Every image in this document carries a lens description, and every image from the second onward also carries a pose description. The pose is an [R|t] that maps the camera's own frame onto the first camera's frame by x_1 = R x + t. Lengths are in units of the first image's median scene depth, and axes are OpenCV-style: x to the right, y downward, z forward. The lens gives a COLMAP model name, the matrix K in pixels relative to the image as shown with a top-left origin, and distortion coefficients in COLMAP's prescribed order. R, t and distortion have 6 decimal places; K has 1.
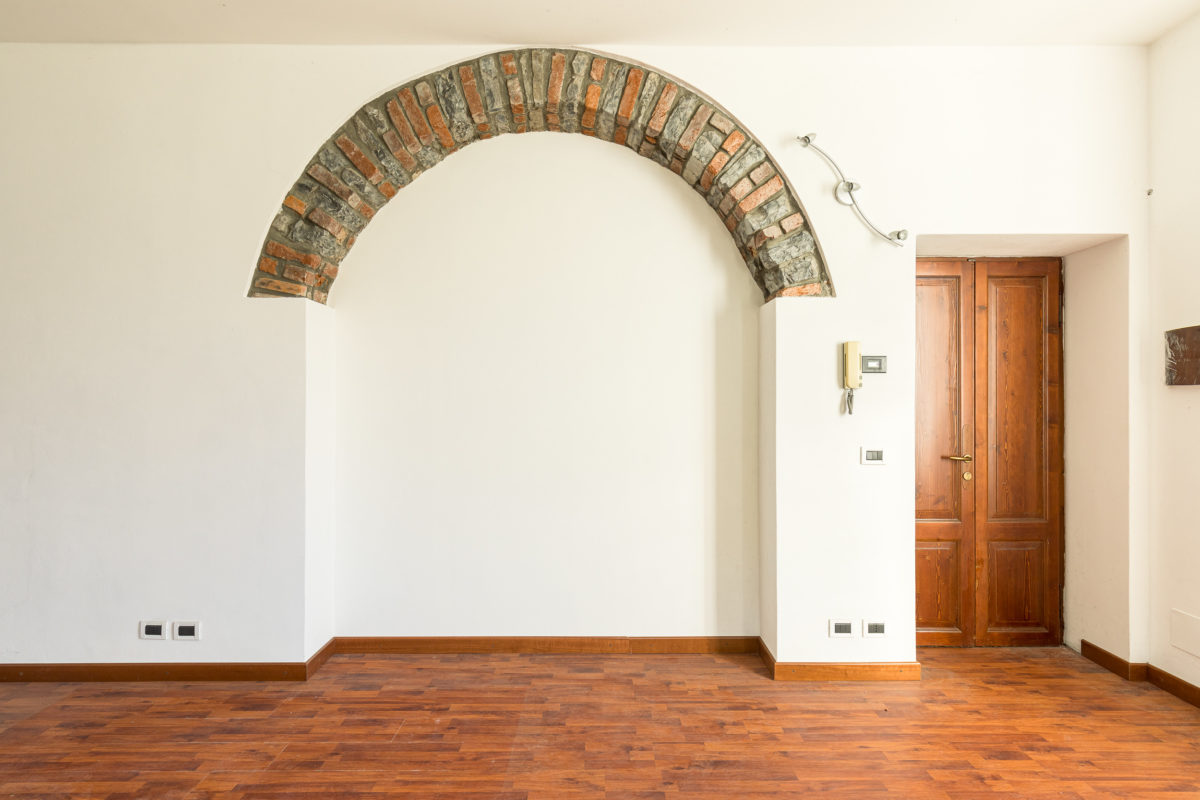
lens RADIAL K [[685.8, 0, 619.0], [0, 685.8, 400.4], [0, 0, 1]] dist [0.011771, -0.002526]
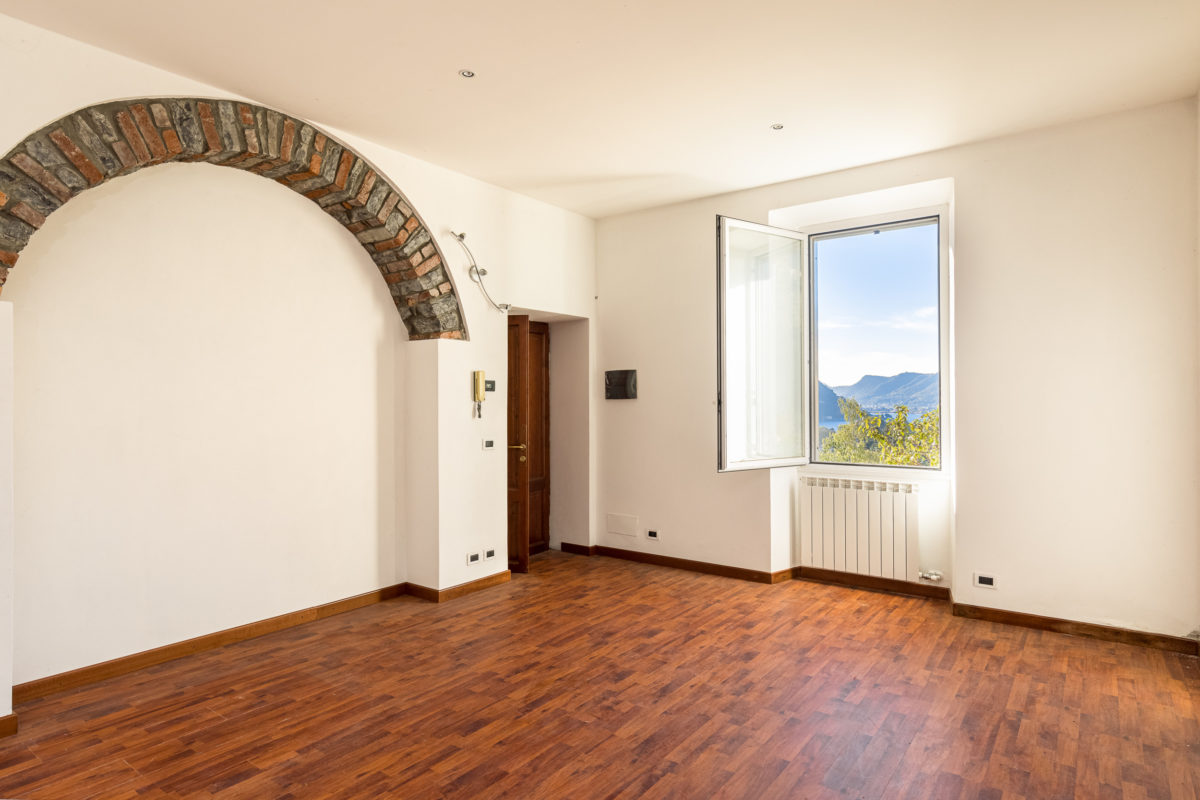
lens RADIAL K [[685.8, 0, 579.9], [0, 685.8, 399.6], [0, 0, 1]] dist [0.011771, -0.002526]
pose [[0.617623, -0.004486, 0.786462, -0.714103], [0.003565, 0.999989, 0.002904, -0.024122], [-0.786466, 0.001010, 0.617632, -0.126614]]
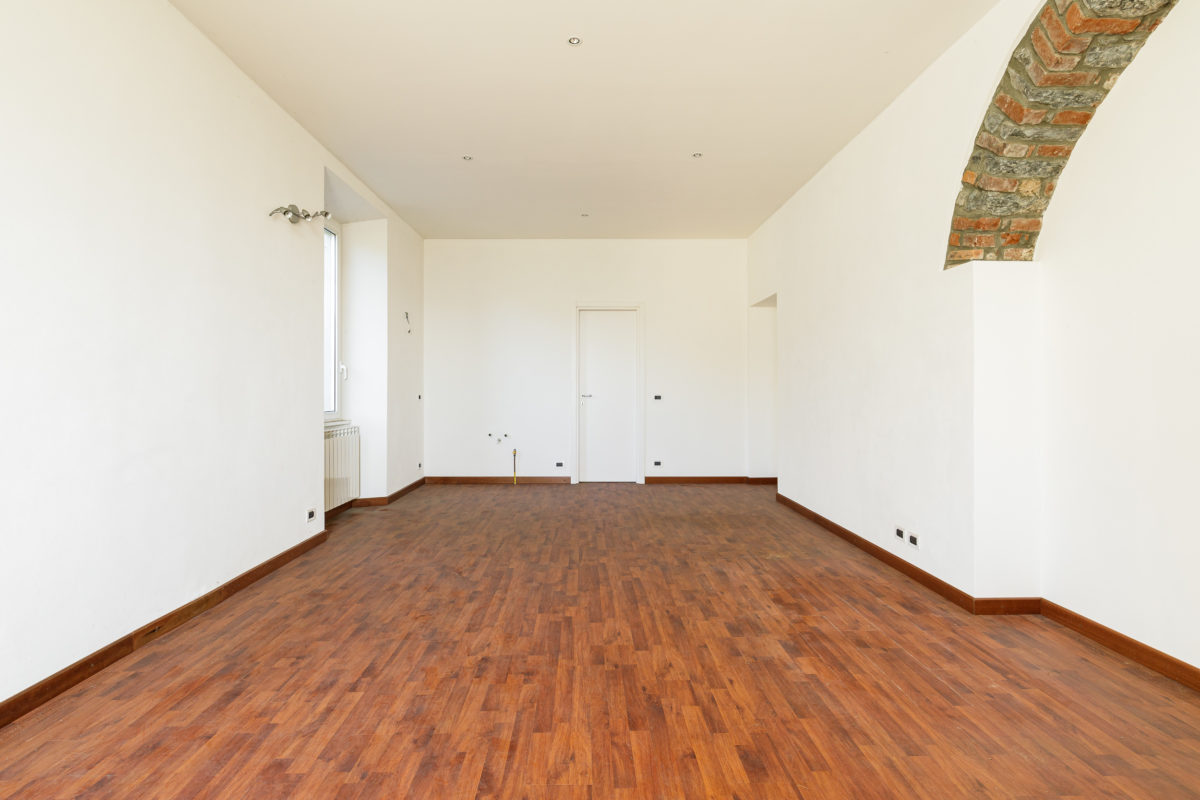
lens RADIAL K [[578.5, 0, 552.3], [0, 578.5, 387.3], [0, 0, 1]] dist [-0.002159, 0.000111]
pose [[-0.043202, -0.002478, -0.999063, 0.486021], [-0.000593, 0.999997, -0.002455, 0.053355], [0.999066, 0.000487, -0.043203, 0.381398]]
